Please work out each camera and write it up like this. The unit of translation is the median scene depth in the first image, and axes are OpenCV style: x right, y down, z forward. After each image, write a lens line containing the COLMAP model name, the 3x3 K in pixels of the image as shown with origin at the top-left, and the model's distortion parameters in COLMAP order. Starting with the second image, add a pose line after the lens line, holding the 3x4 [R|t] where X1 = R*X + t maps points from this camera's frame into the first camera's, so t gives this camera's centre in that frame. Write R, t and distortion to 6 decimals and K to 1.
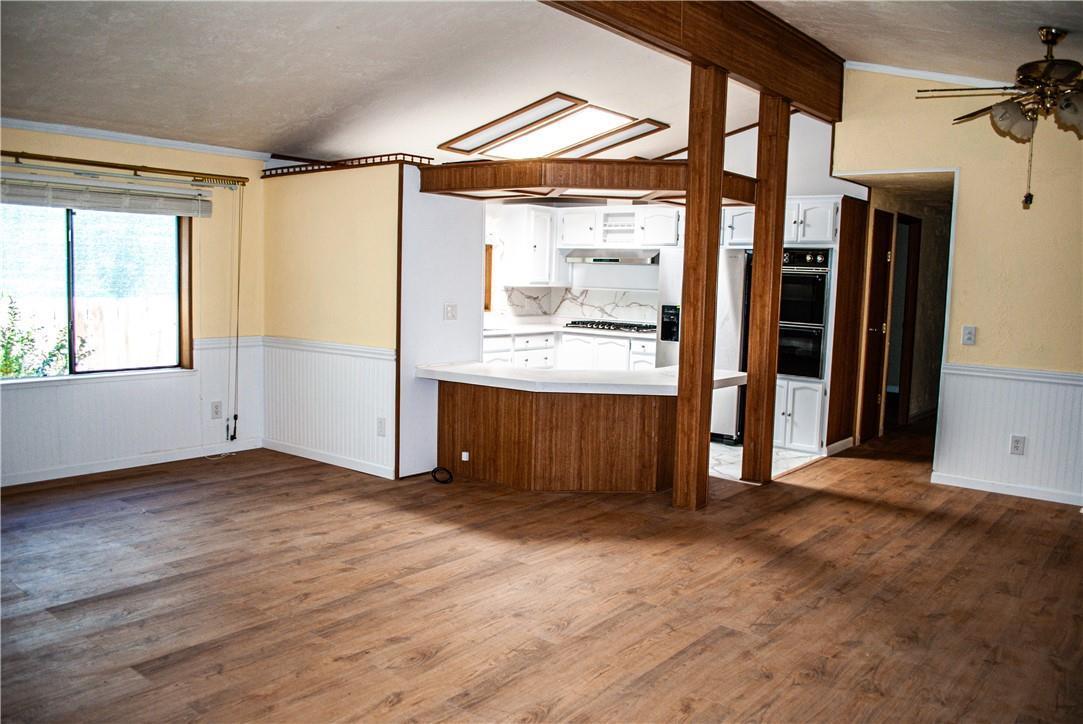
lens RADIAL K [[857.8, 0, 541.5], [0, 857.8, 362.0], [0, 0, 1]] dist [-0.081125, 0.008509]
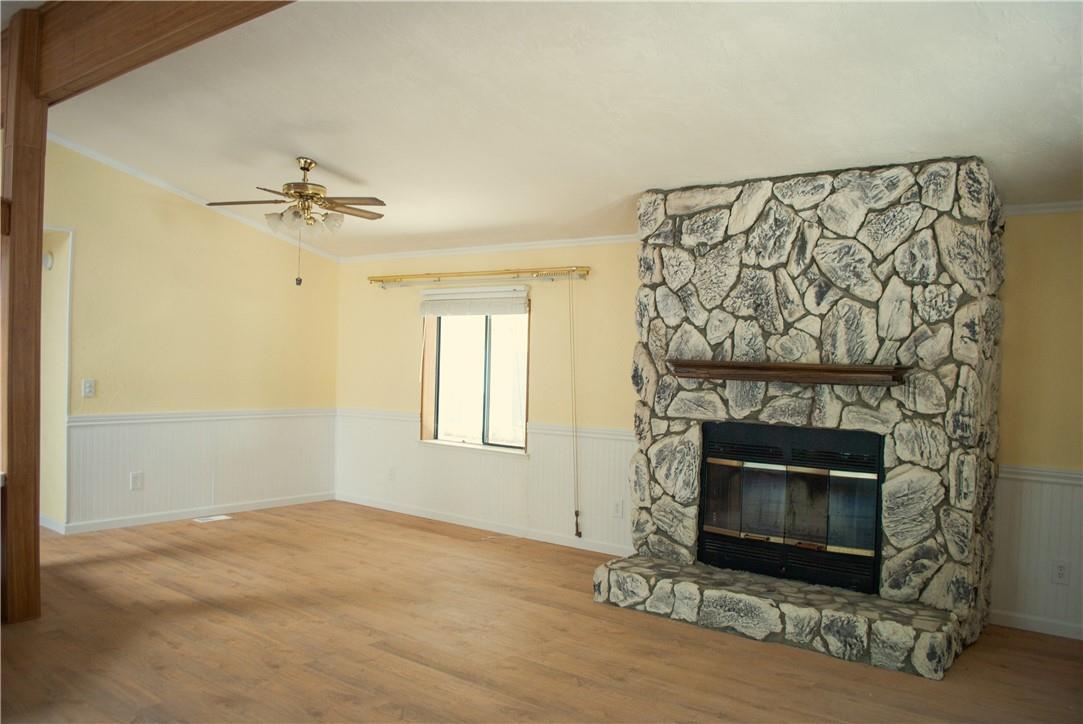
lens RADIAL K [[857.8, 0, 541.5], [0, 857.8, 362.0], [0, 0, 1]] dist [-0.081125, 0.008509]
pose [[-0.011081, -0.037241, 0.999245, -0.630165], [0.072997, 0.996610, 0.037953, -0.071230], [-0.997271, 0.073362, -0.008325, 0.491221]]
